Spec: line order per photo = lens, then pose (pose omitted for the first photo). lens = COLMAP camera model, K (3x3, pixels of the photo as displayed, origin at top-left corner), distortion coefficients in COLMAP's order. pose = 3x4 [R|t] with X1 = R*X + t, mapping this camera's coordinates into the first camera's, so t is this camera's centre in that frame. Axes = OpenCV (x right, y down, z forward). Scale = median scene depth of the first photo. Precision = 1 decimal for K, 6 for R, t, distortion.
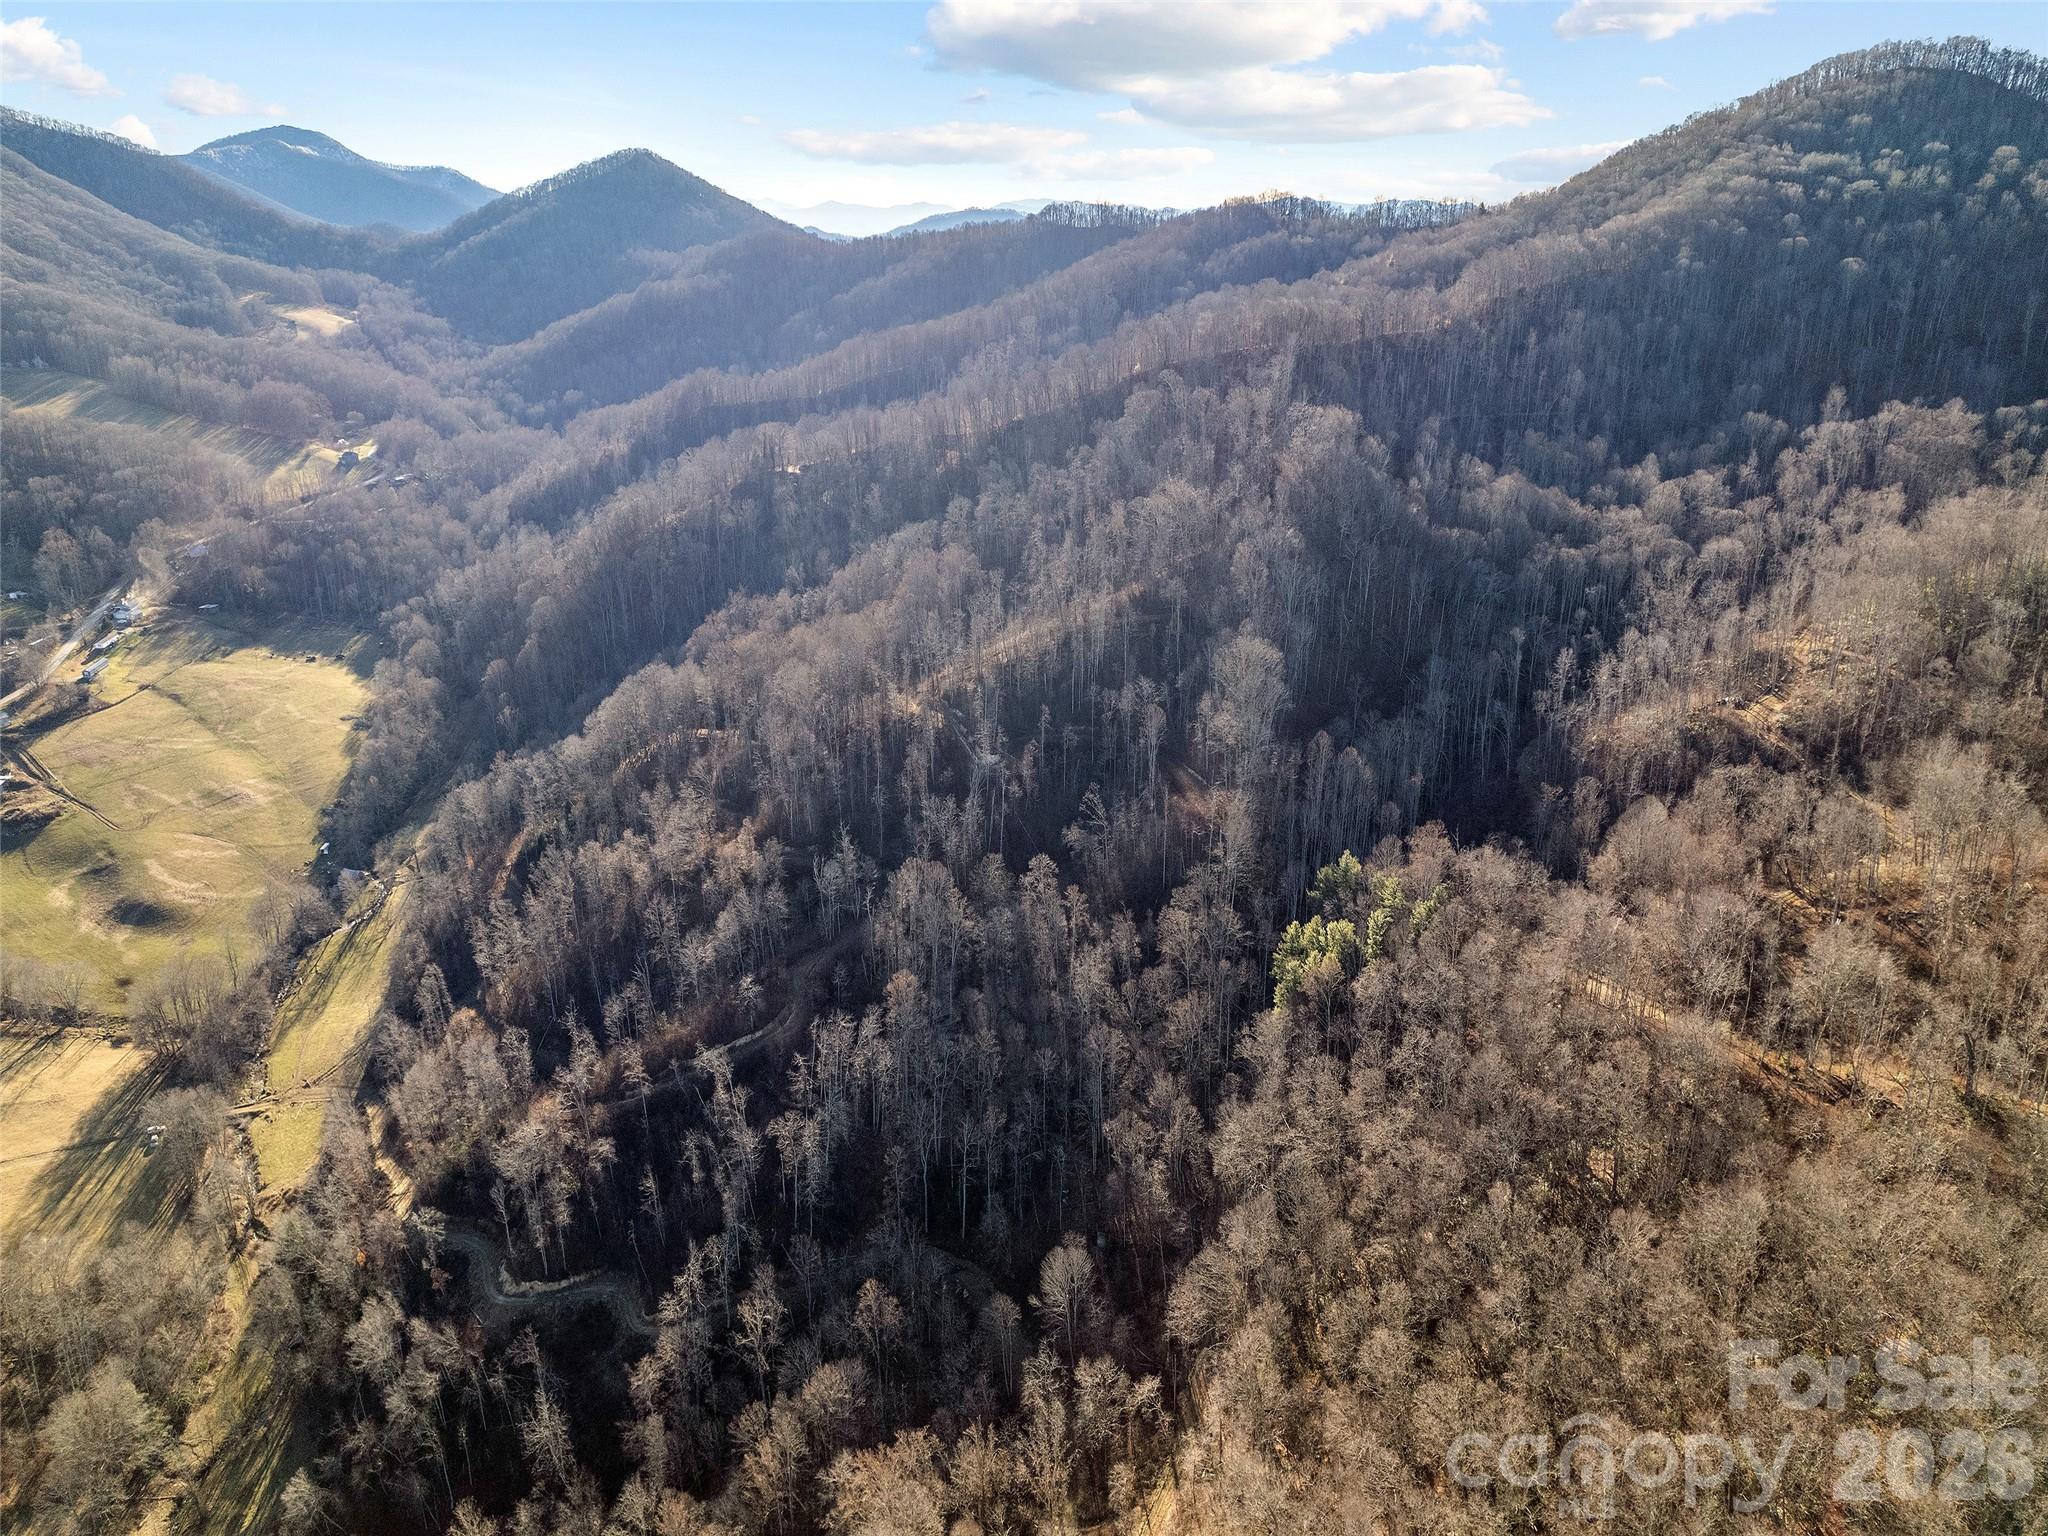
lens RADIAL K [[1329.9, 0, 1030.2], [0, 1329.9, 689.0], [0, 0, 1]] dist [-0.094767, 0.107879]
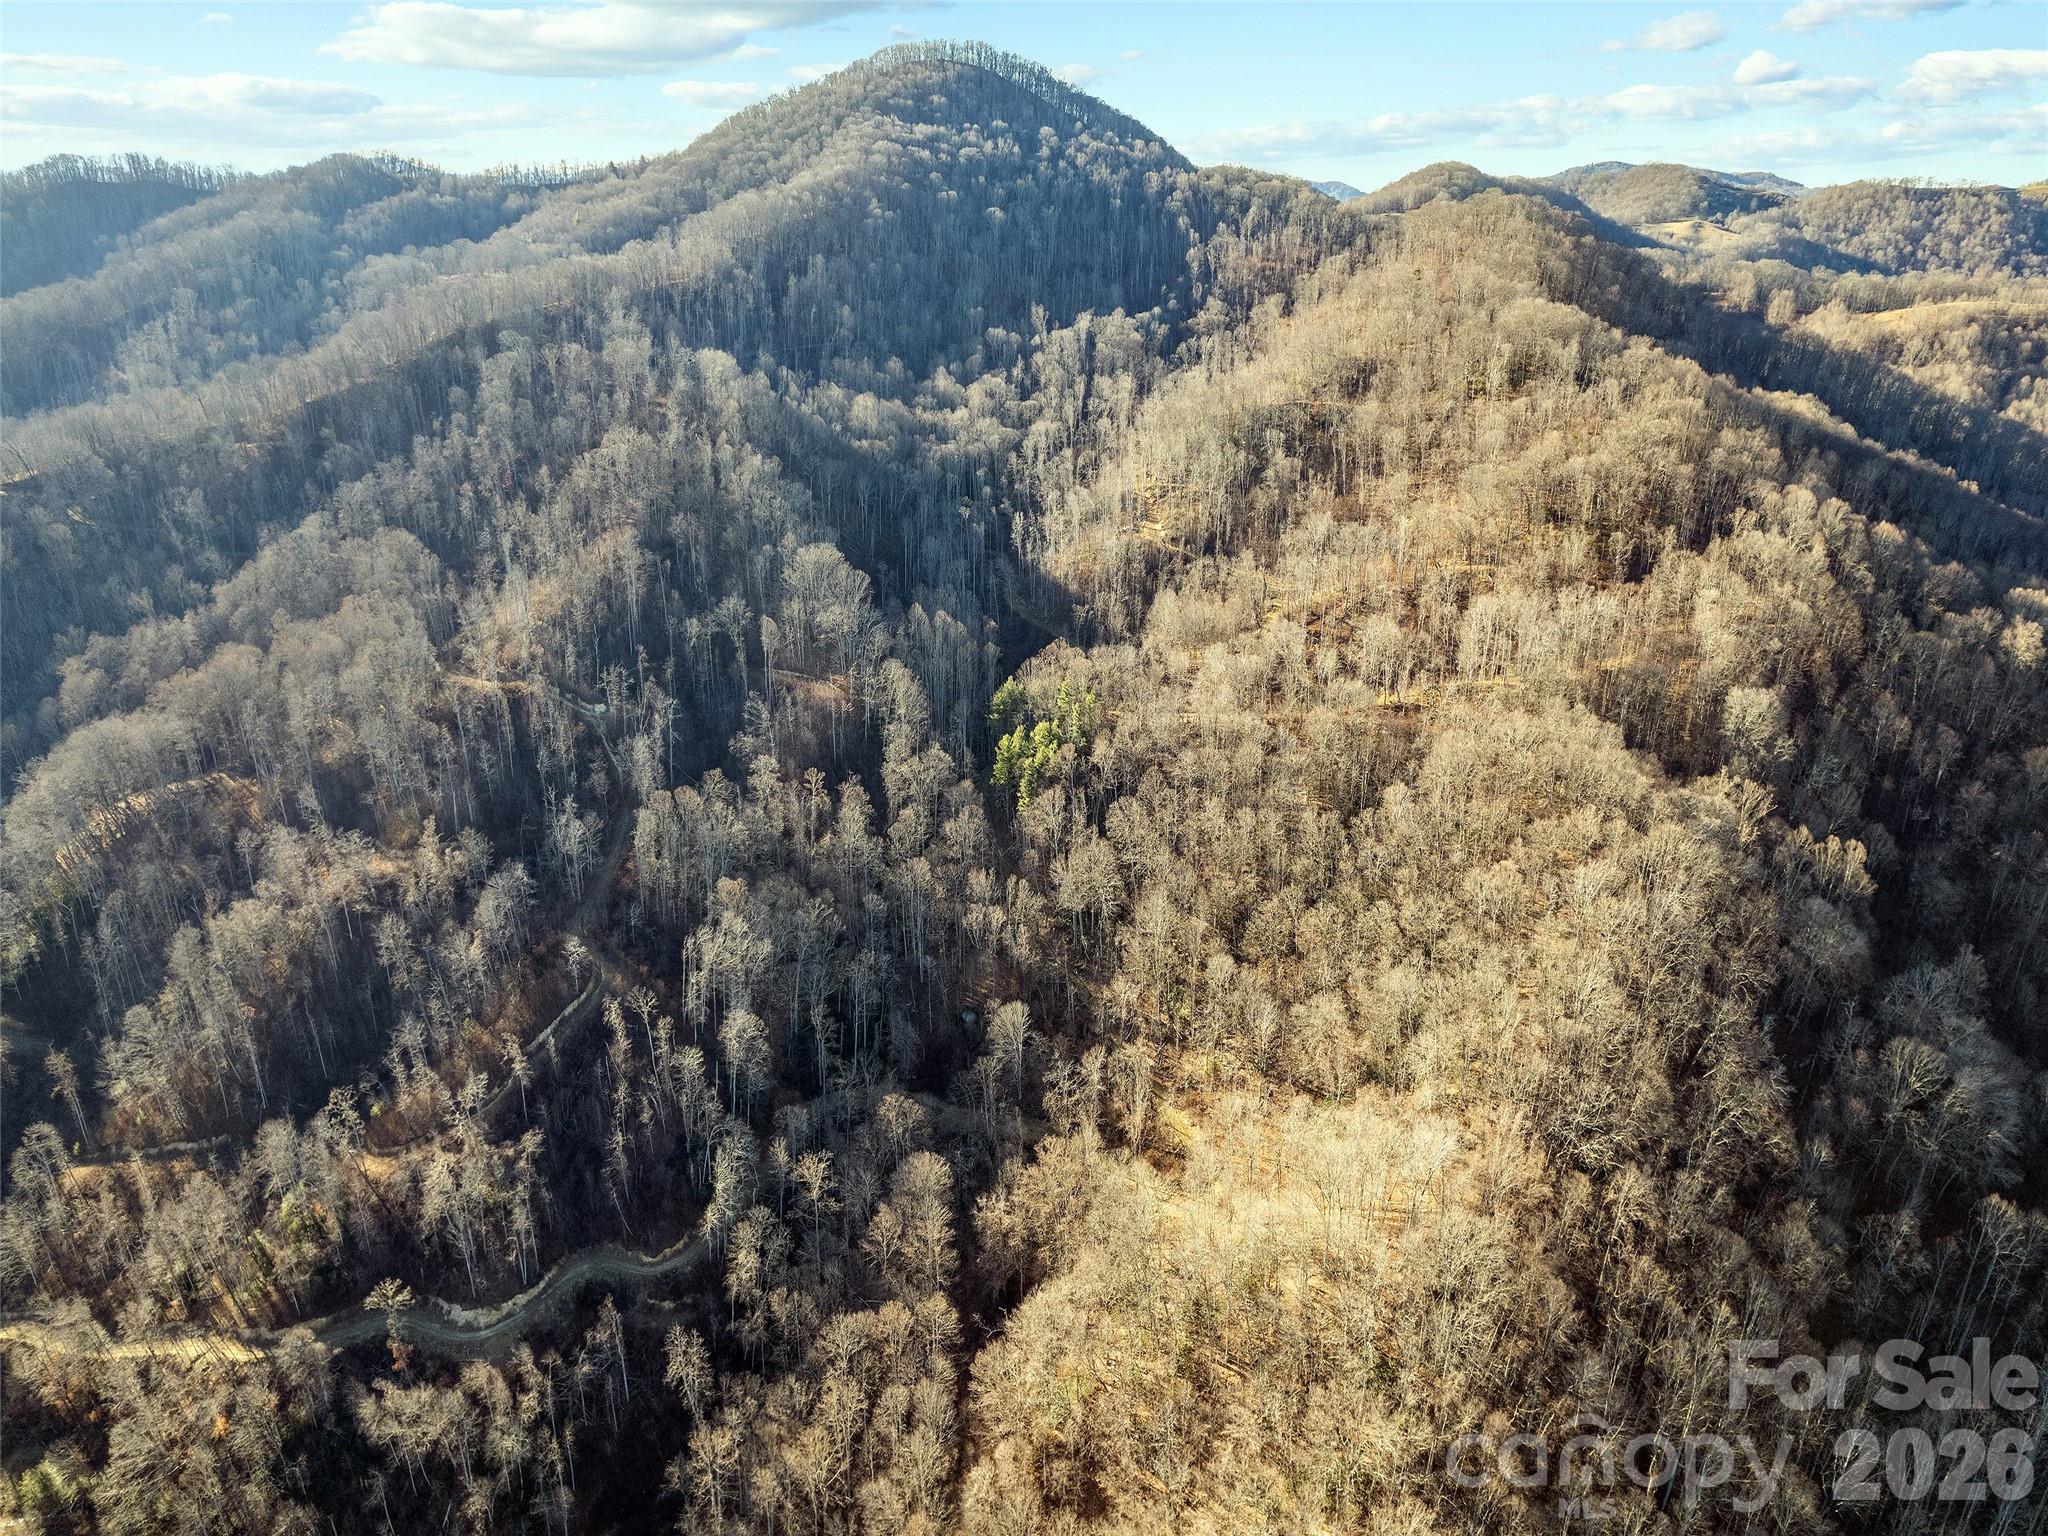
lens RADIAL K [[1329.9, 0, 1030.2], [0, 1329.9, 689.0], [0, 0, 1]] dist [-0.094767, 0.107879]
pose [[0.744942, -0.234366, 0.624607, -0.332287], [0.216081, 0.970554, 0.106462, 0.000861], [-0.631165, 0.055658, 0.773649, -0.001780]]
